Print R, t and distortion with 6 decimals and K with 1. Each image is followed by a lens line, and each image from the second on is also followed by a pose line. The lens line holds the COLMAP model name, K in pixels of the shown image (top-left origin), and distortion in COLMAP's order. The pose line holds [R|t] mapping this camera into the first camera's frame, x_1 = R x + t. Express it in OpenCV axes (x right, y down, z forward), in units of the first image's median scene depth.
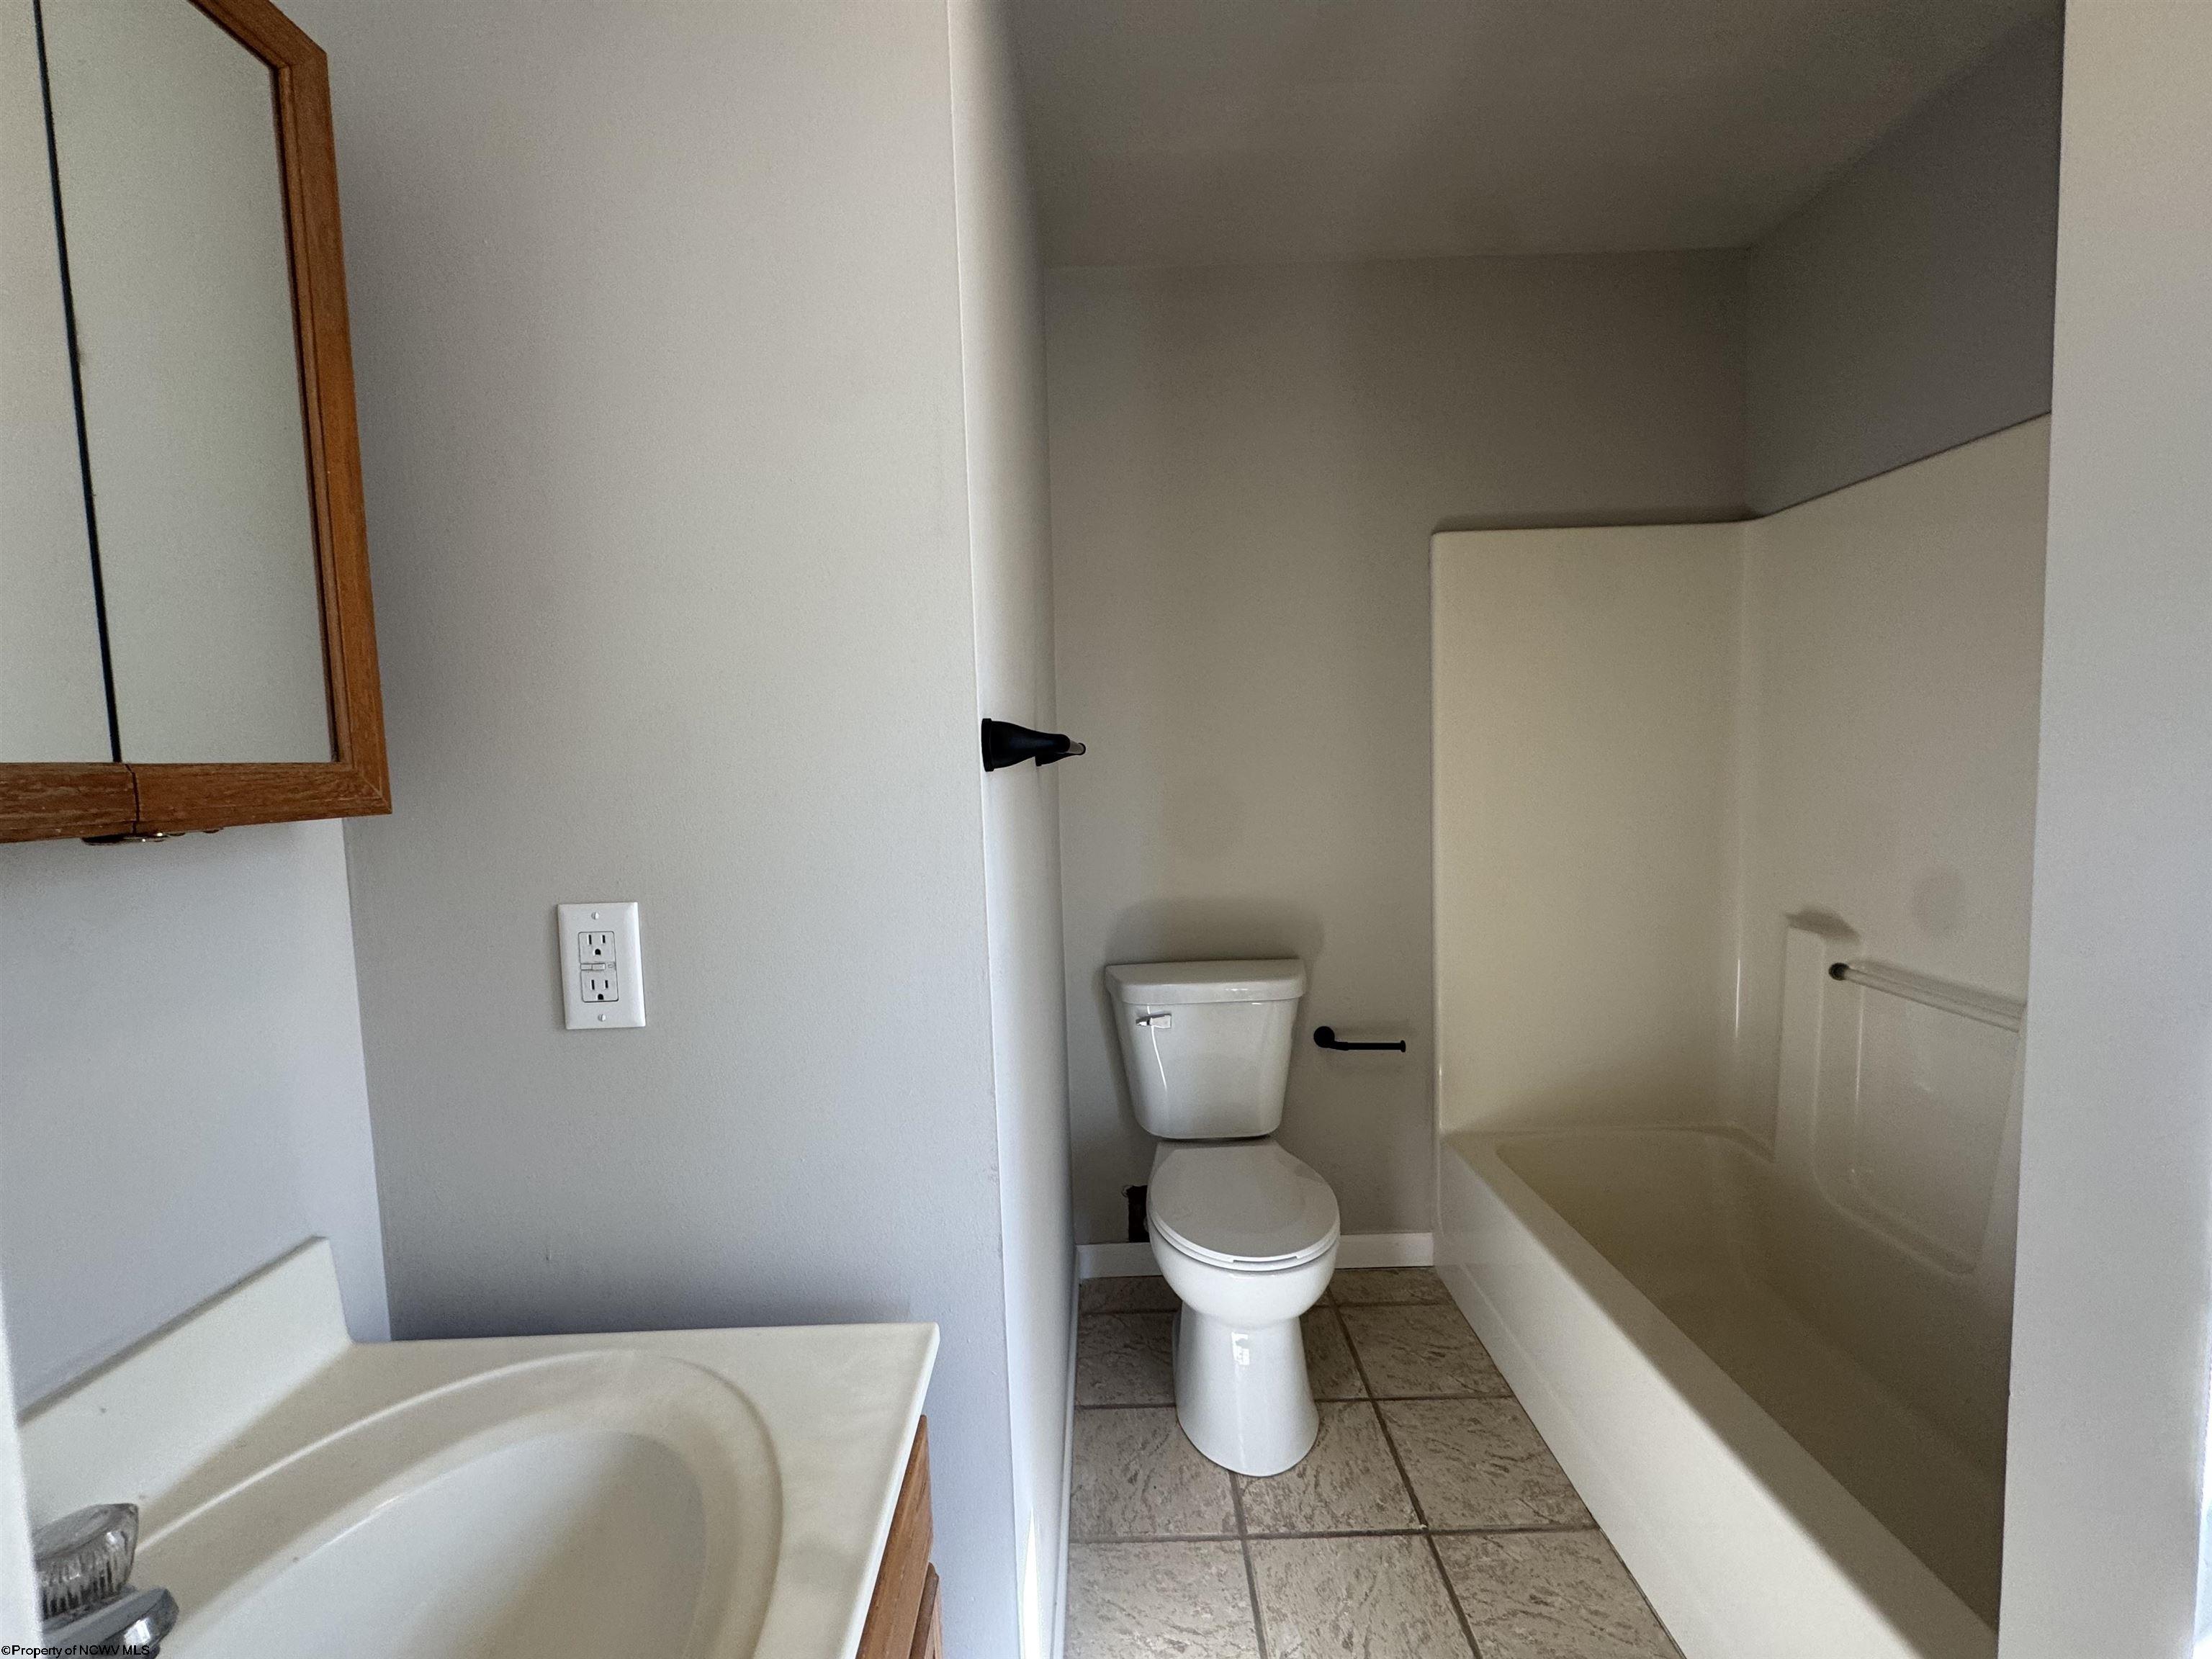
lens RADIAL K [[889.0, 0, 1094.2], [0, 889.0, 827.0], [0, 0, 1]] dist [-0.003415, -0.000139]
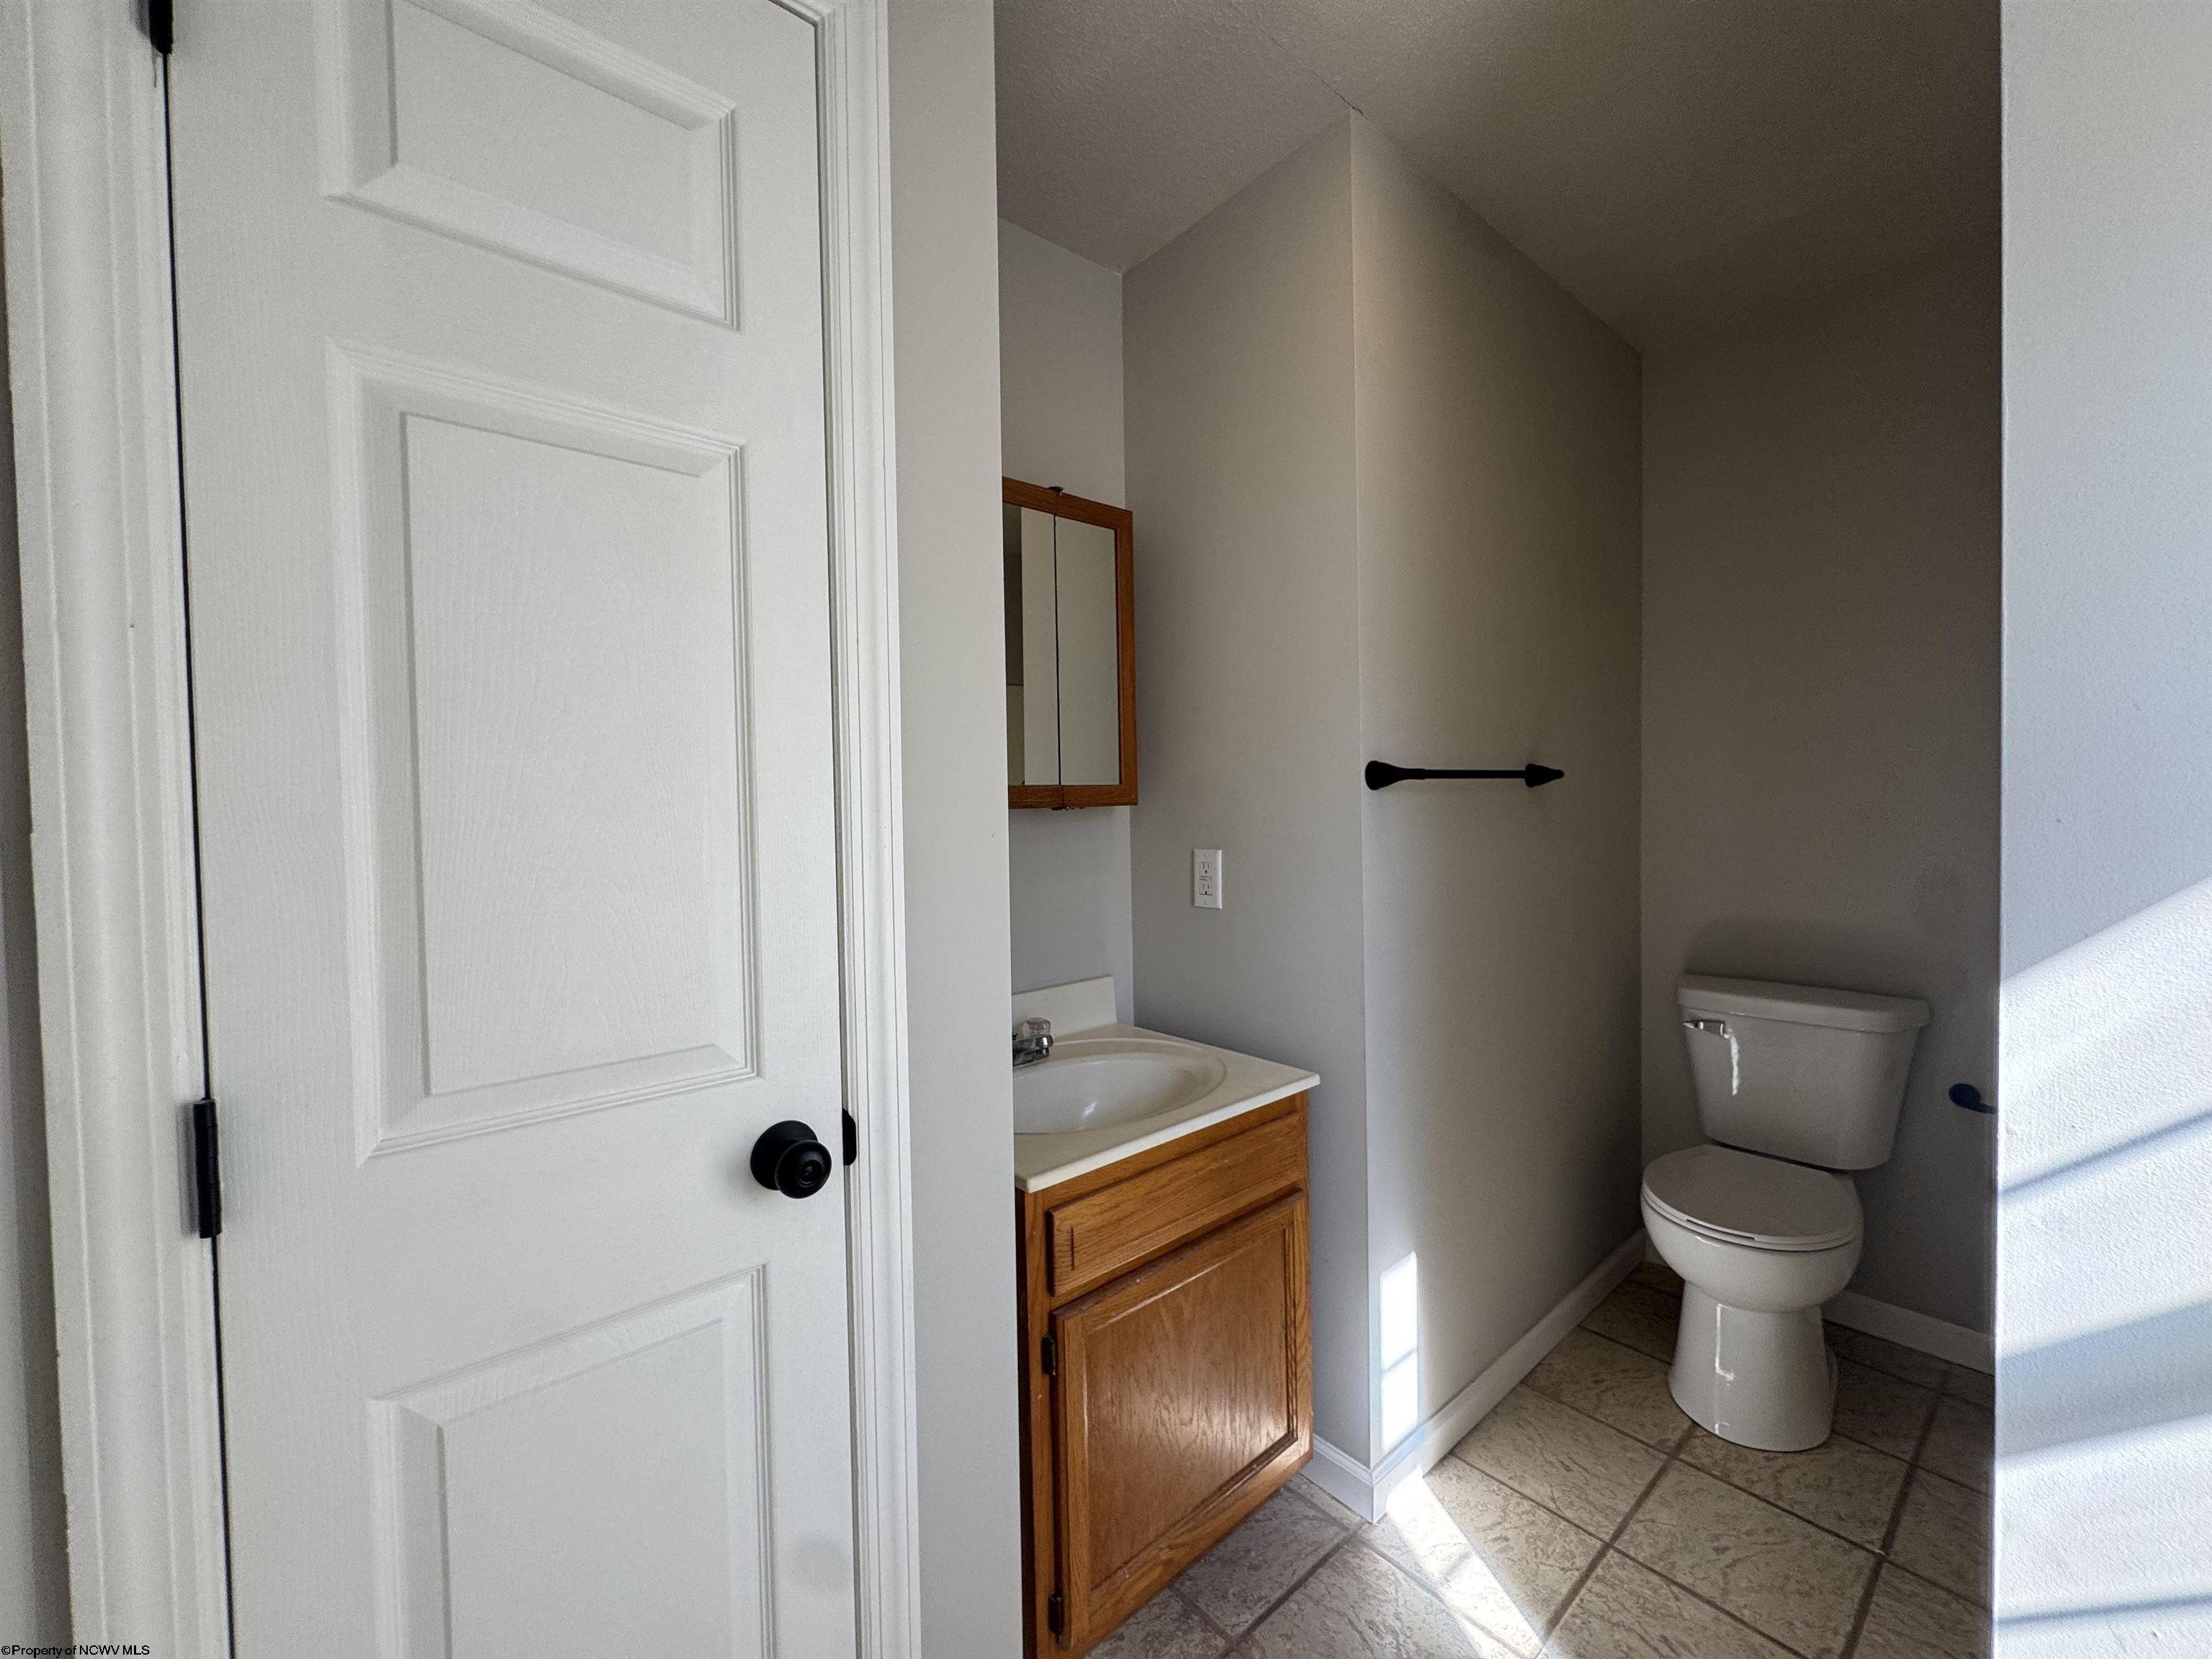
lens RADIAL K [[889.0, 0, 1094.2], [0, 889.0, 827.0], [0, 0, 1]] dist [-0.003415, -0.000139]
pose [[0.635465, 0.039112, -0.771138, 0.937521], [-0.058749, 0.998270, 0.002219, 0.042524], [0.769891, 0.043893, 0.636664, -0.599440]]
